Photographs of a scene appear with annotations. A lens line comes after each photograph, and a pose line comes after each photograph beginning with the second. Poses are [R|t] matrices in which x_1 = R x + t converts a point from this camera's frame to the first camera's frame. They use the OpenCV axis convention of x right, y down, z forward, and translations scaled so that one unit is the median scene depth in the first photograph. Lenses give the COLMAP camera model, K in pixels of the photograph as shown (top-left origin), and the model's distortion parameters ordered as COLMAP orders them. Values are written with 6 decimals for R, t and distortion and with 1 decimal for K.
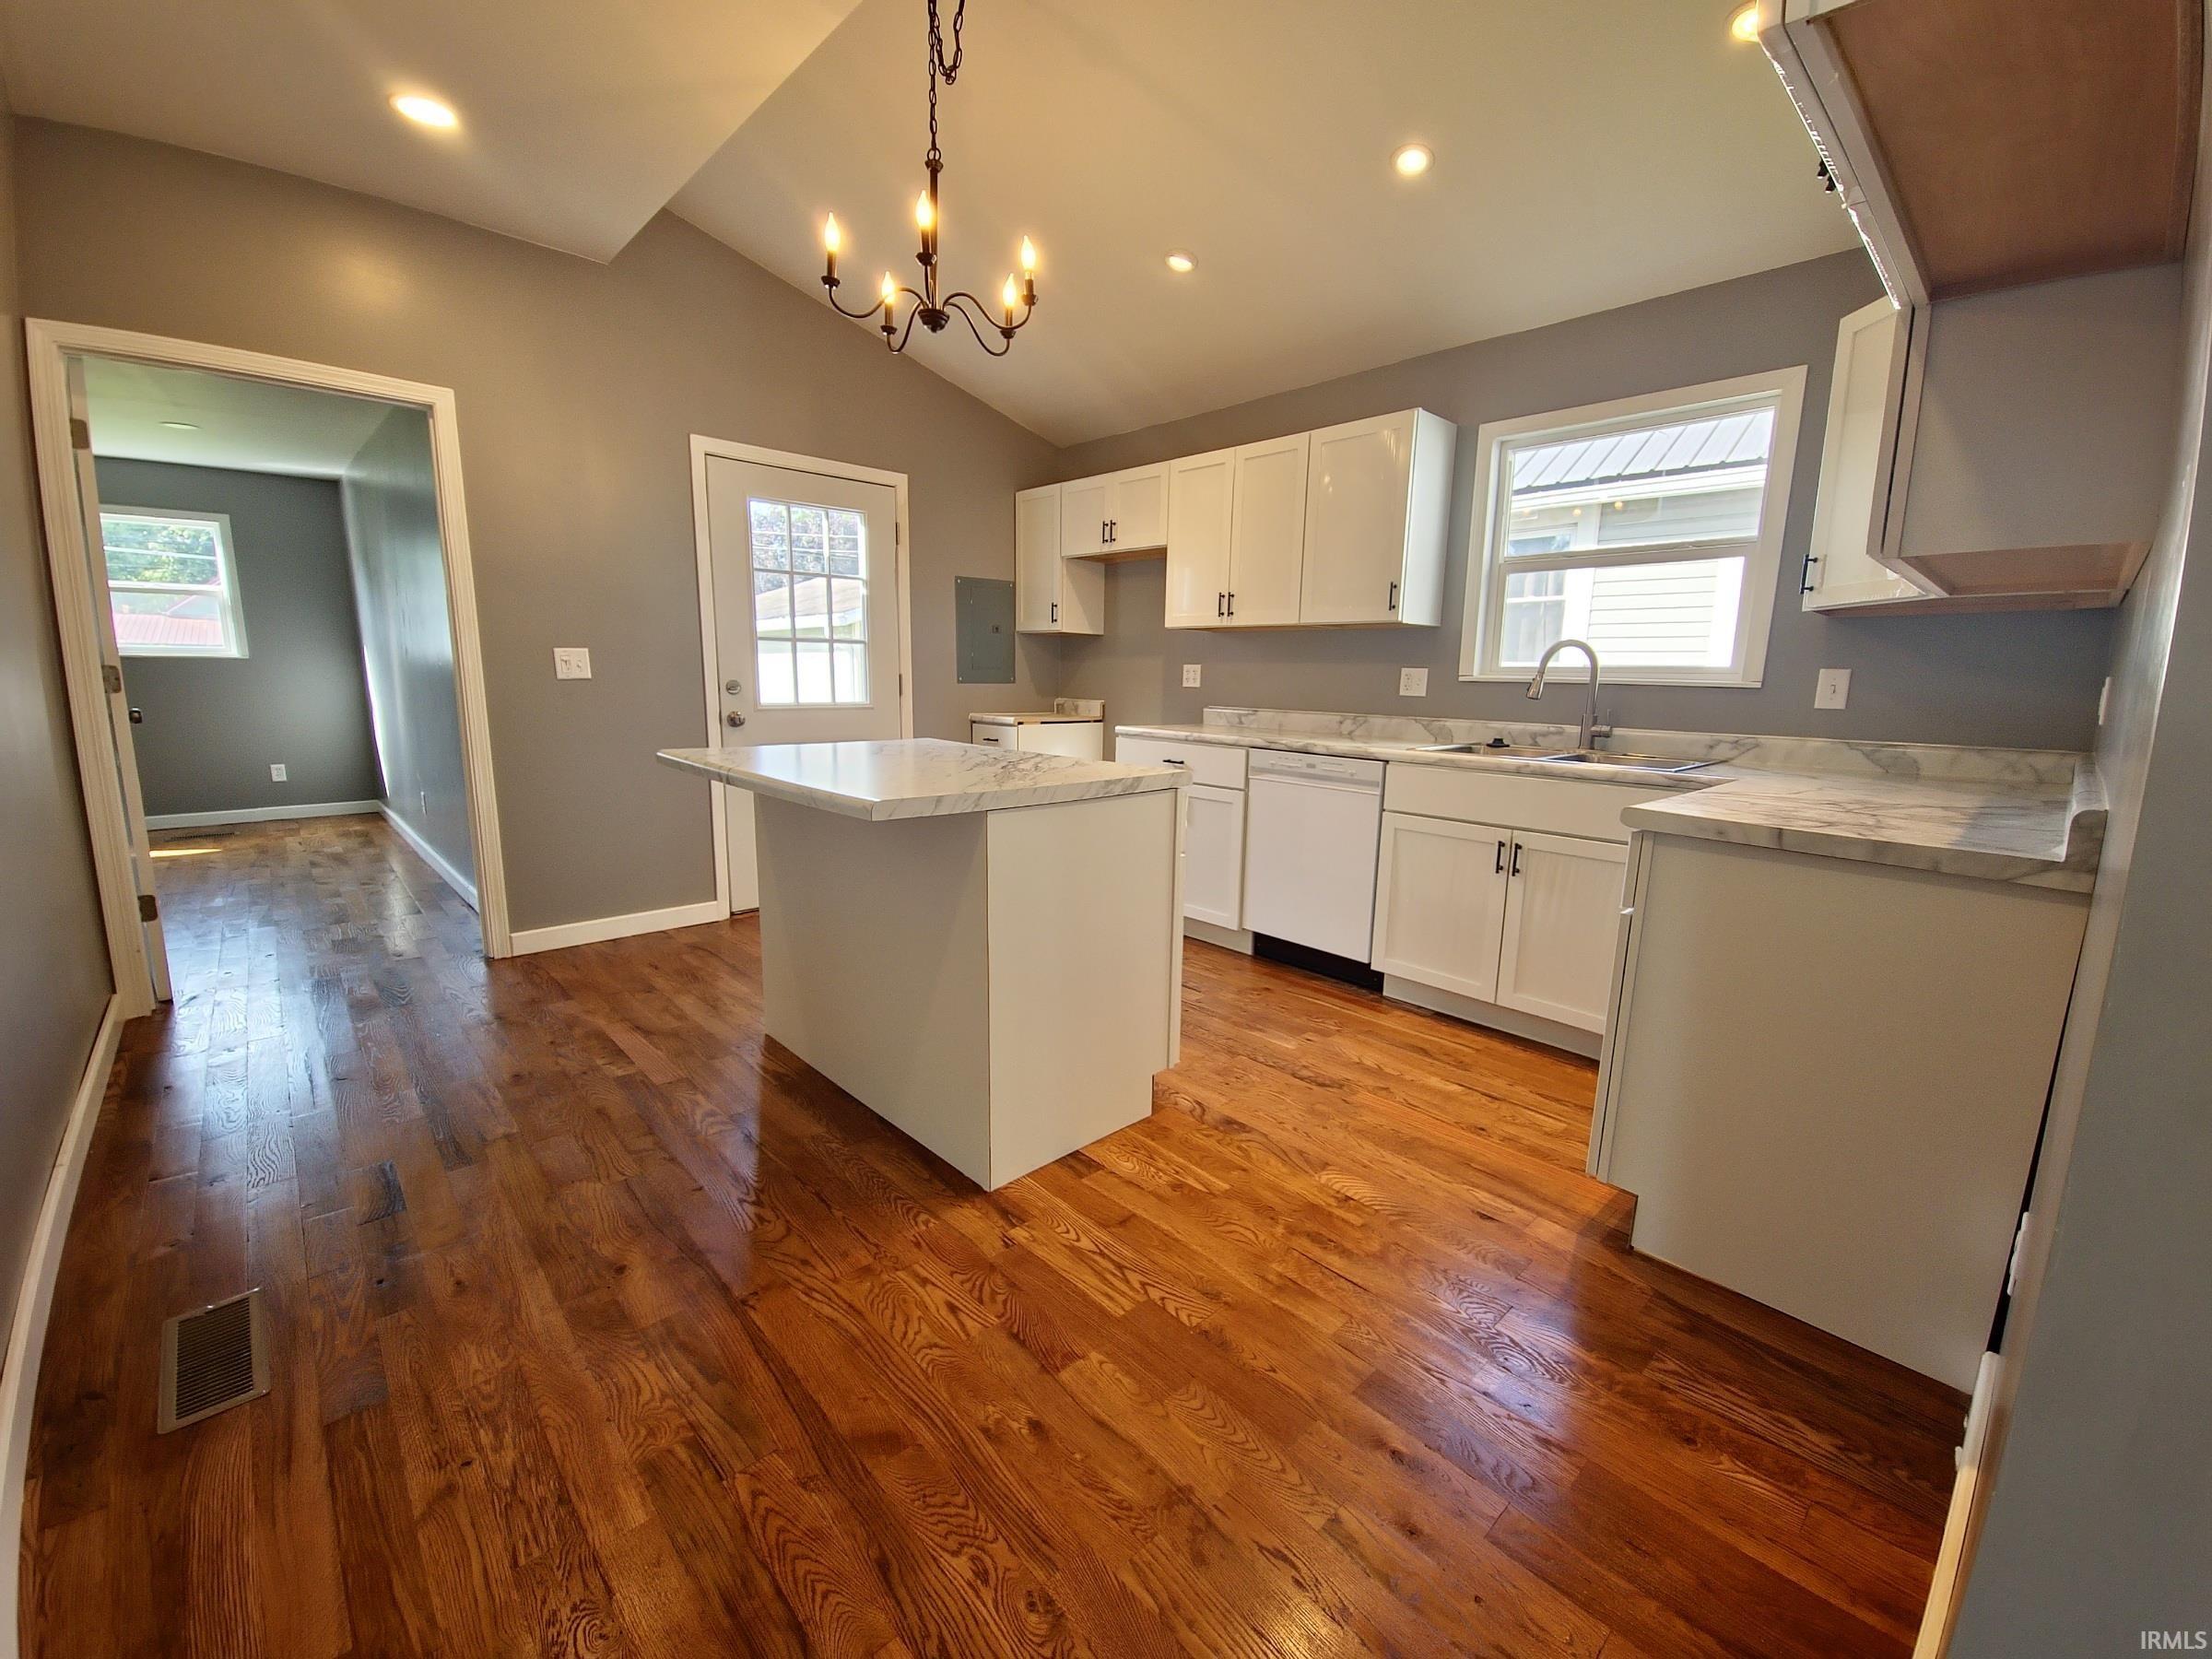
lens RADIAL K [[911.4, 0, 1121.3], [0, 911.4, 836.1], [0, 0, 1]] dist [0.000968, -0.001058]
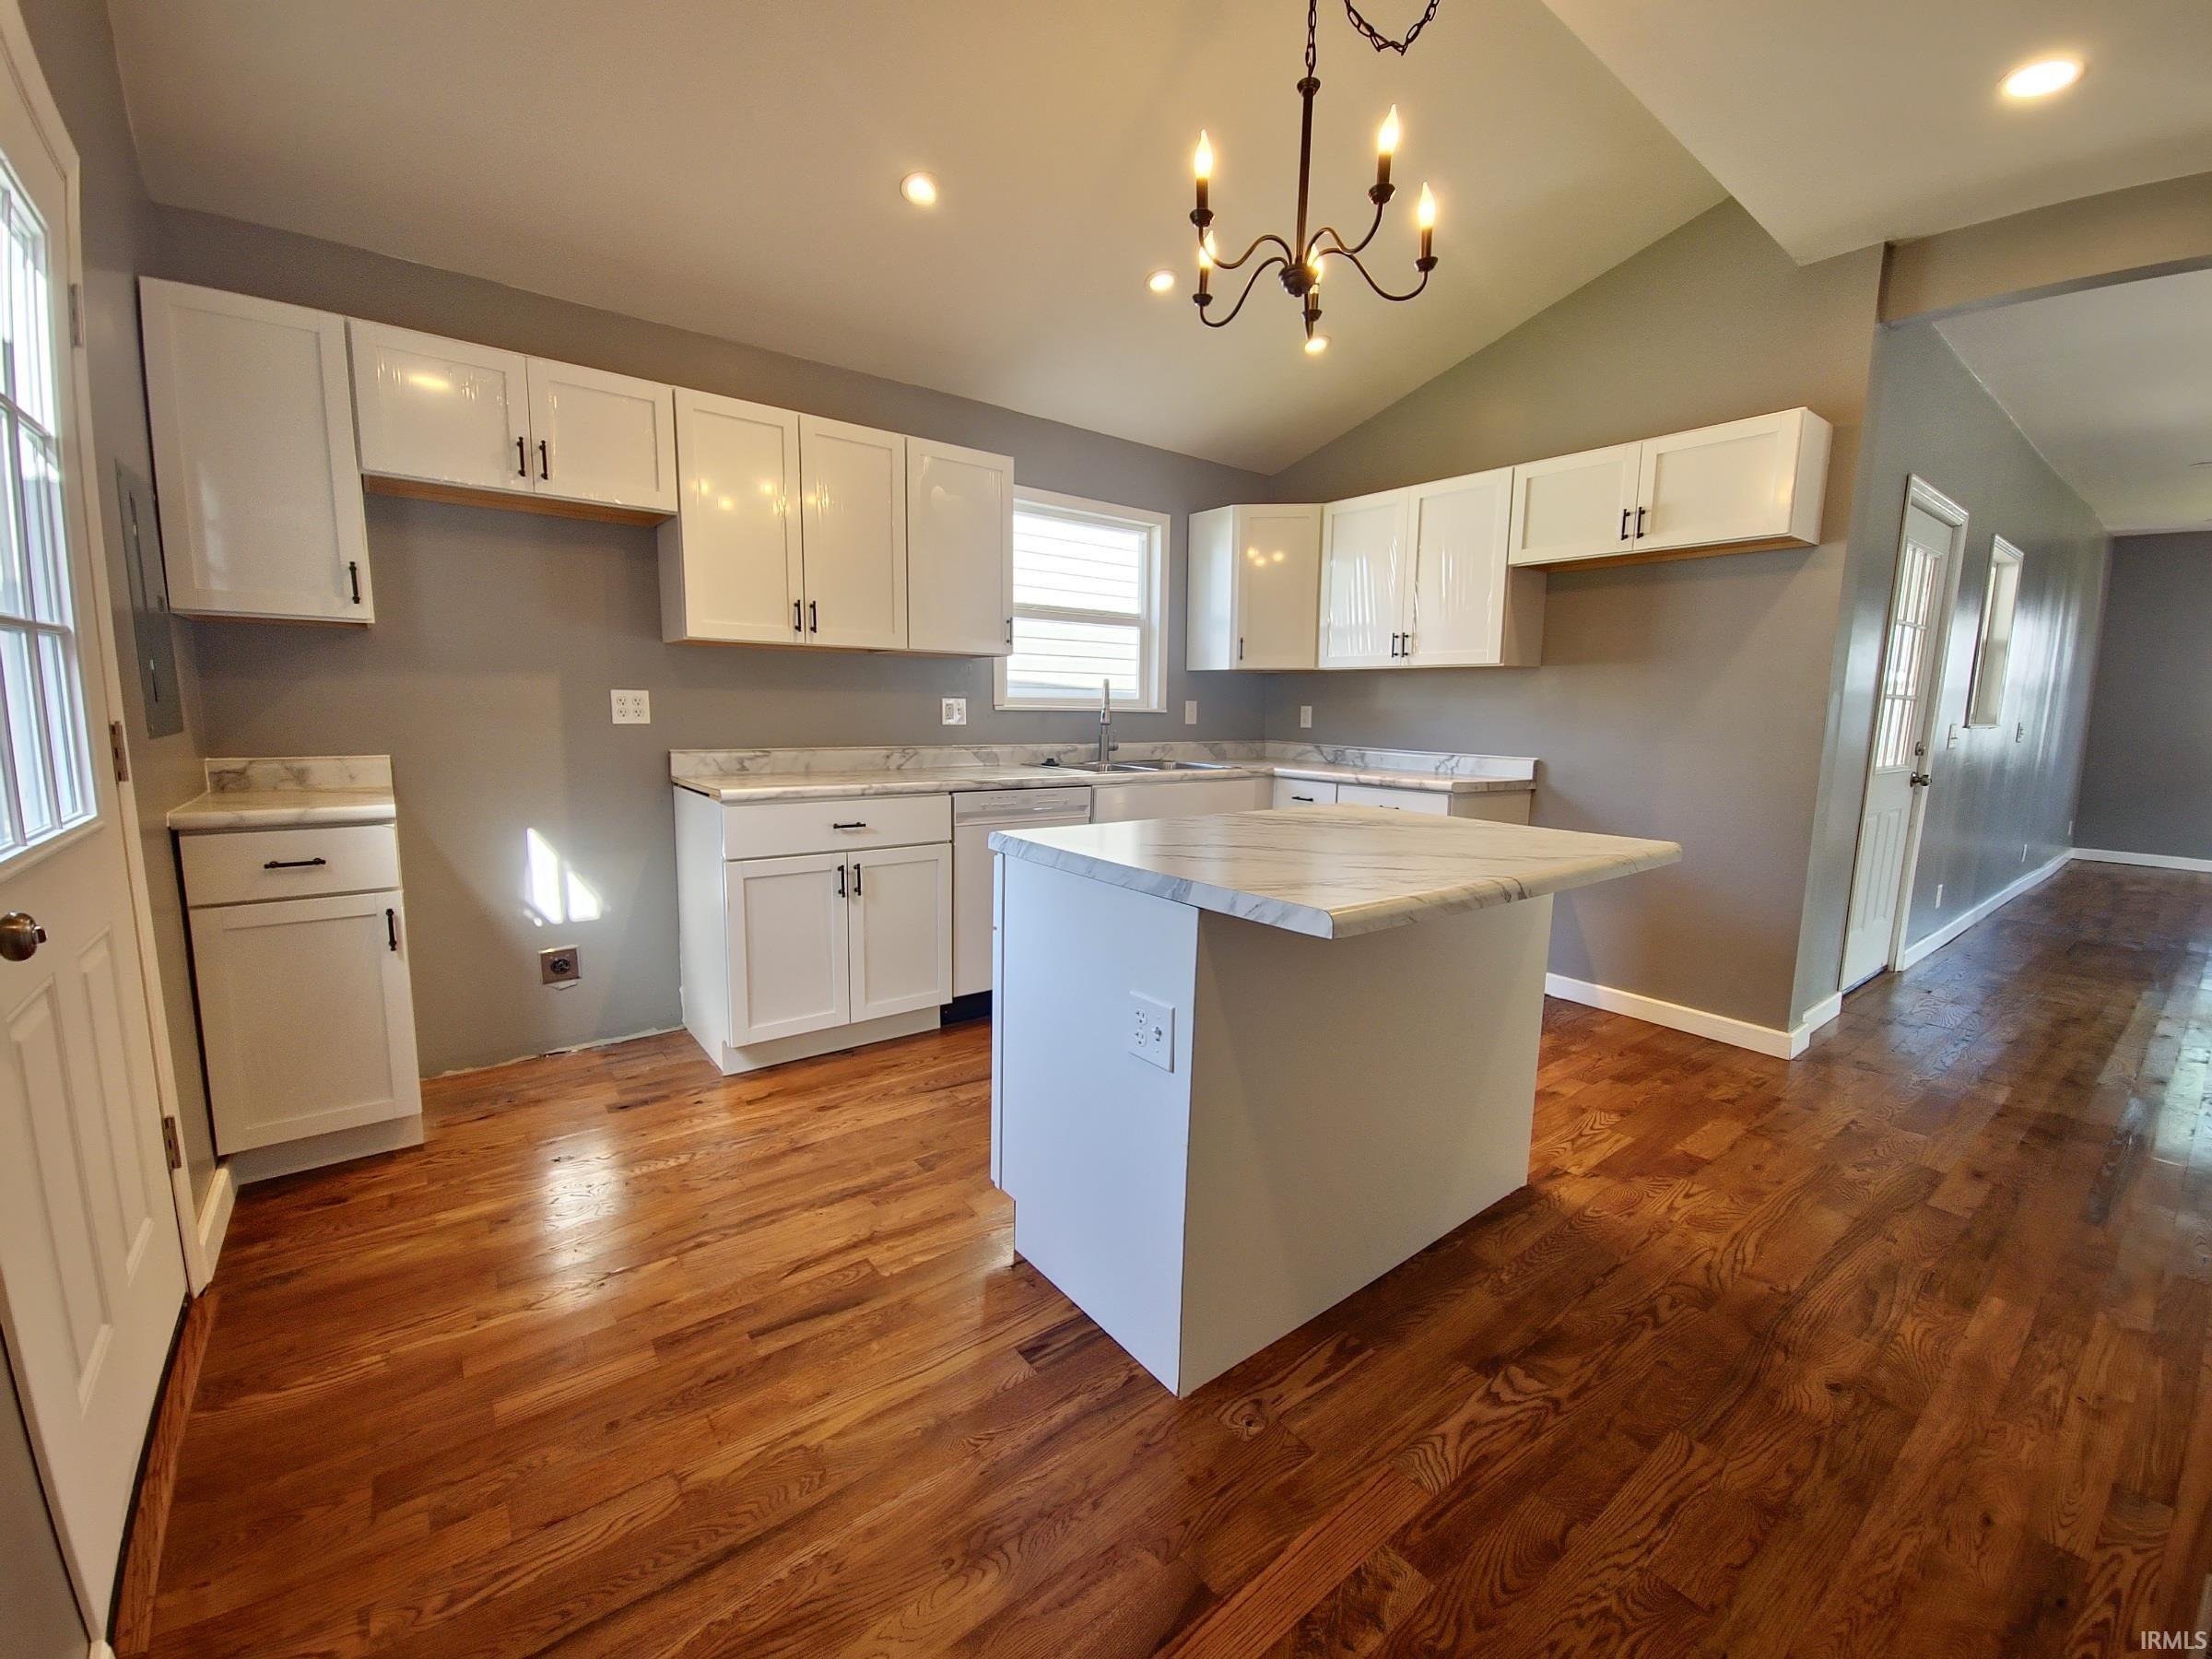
lens RADIAL K [[911.4, 0, 1125.7], [0, 911.4, 823.3], [0, 0, 1]] dist [0.000968, -0.001058]
pose [[0.084176, -0.145009, 0.985843, -0.705014], [0.163268, 0.977991, 0.129914, -0.153379], [-0.982984, 0.150021, 0.105999, 0.748726]]
